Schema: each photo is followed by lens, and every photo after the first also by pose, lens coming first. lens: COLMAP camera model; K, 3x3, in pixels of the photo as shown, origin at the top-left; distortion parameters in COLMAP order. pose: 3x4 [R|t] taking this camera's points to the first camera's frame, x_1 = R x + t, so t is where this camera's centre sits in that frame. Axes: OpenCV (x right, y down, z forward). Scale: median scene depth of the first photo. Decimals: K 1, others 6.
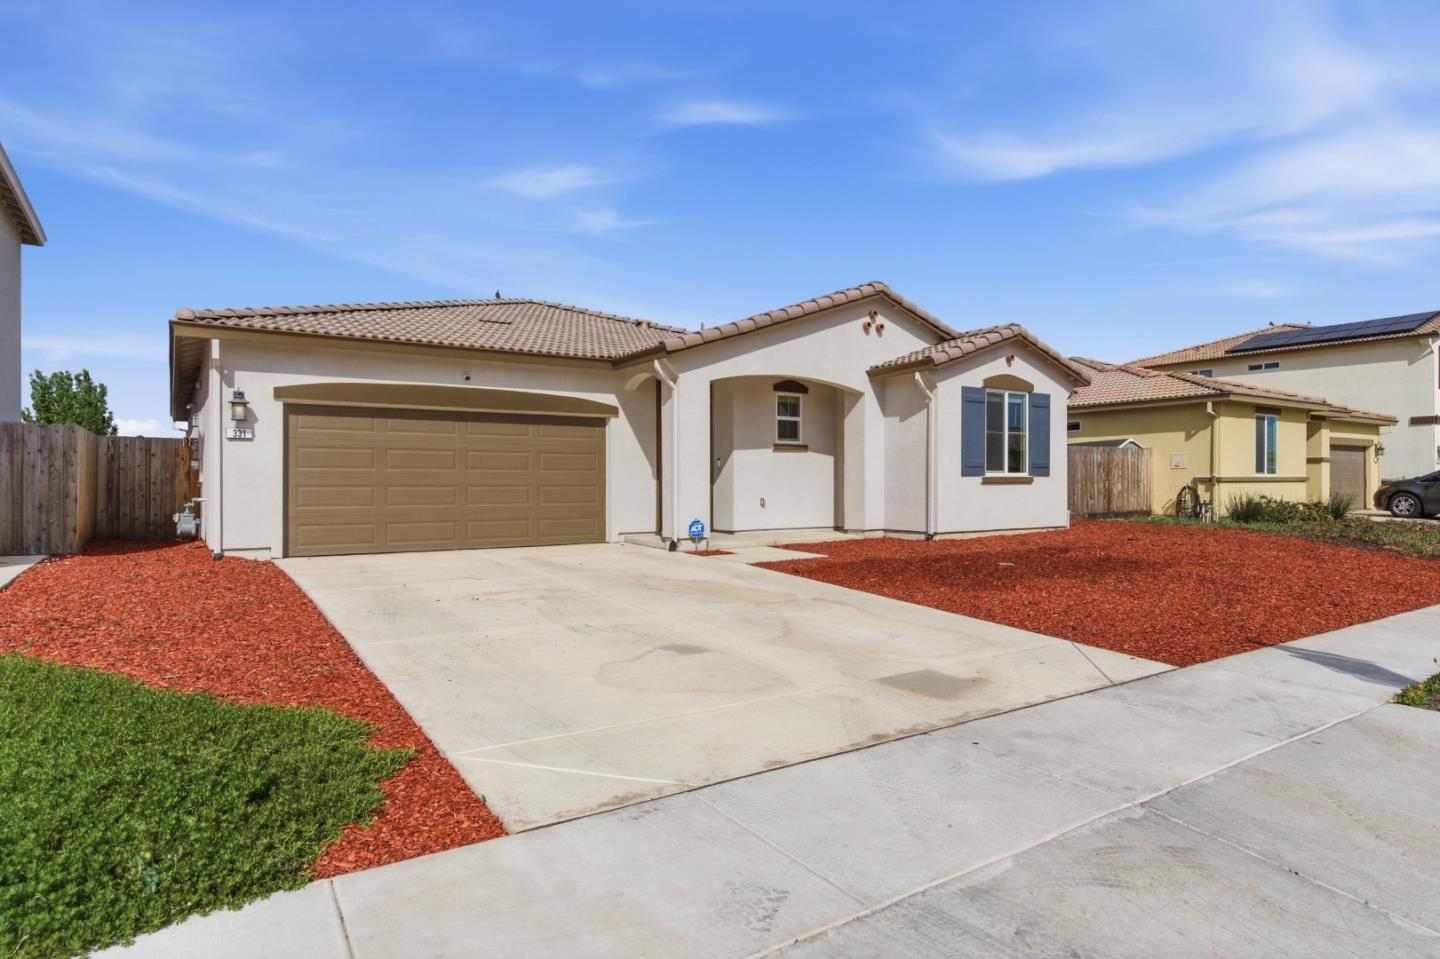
lens RADIAL K [[818.5, 0, 713.9], [0, 818.5, 484.1], [0, 0, 1]] dist [0.002224, 0.002680]
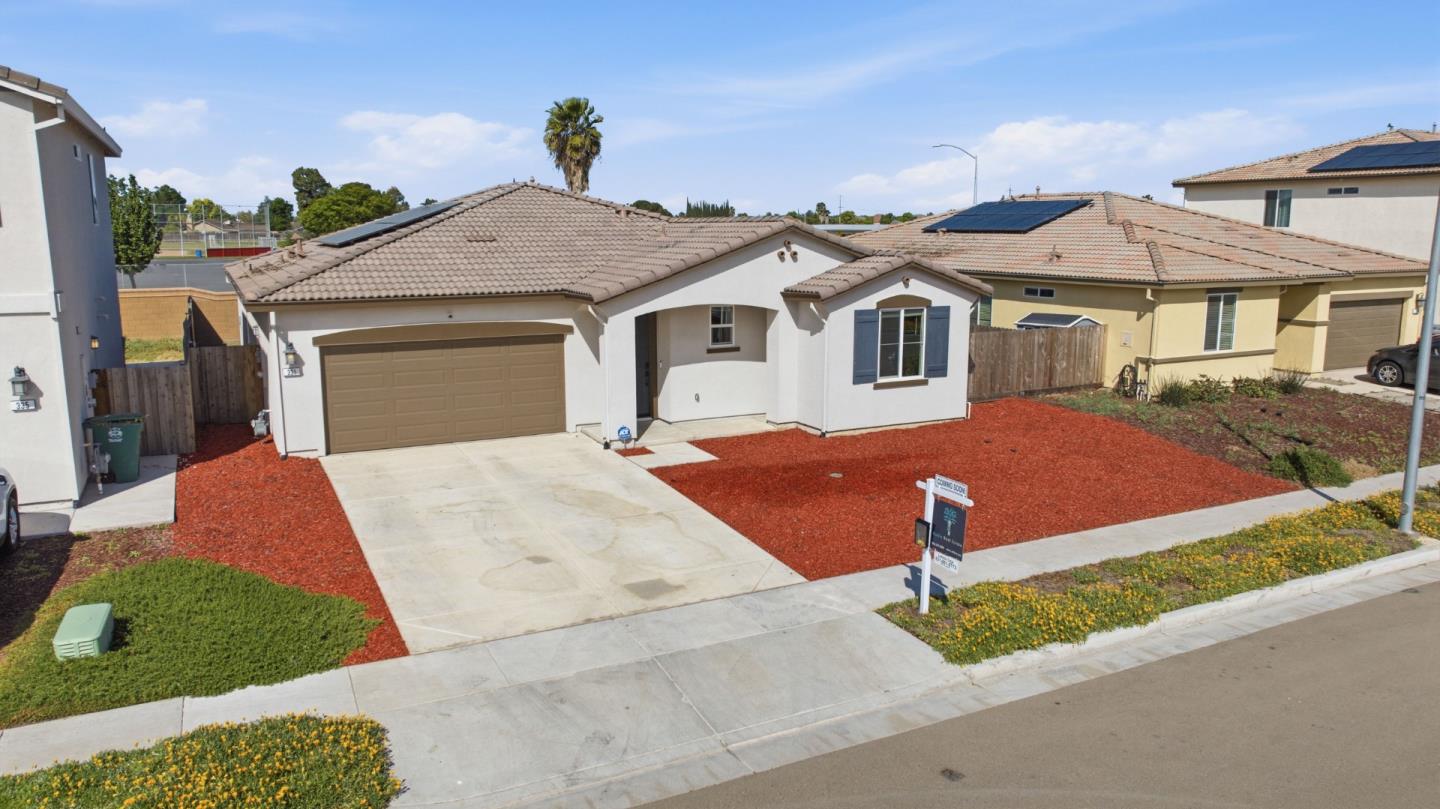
lens RADIAL K [[1021.7, 0, 720.0], [0, 1021.7, 404.5], [0, 0, 1]] dist [-0.007520, -0.006247]
pose [[0.993267, 0.022759, -0.113589, 0.269864], [-0.002668, 0.984746, 0.173979, -0.234497], [0.115816, -0.172505, 0.978176, -0.489243]]
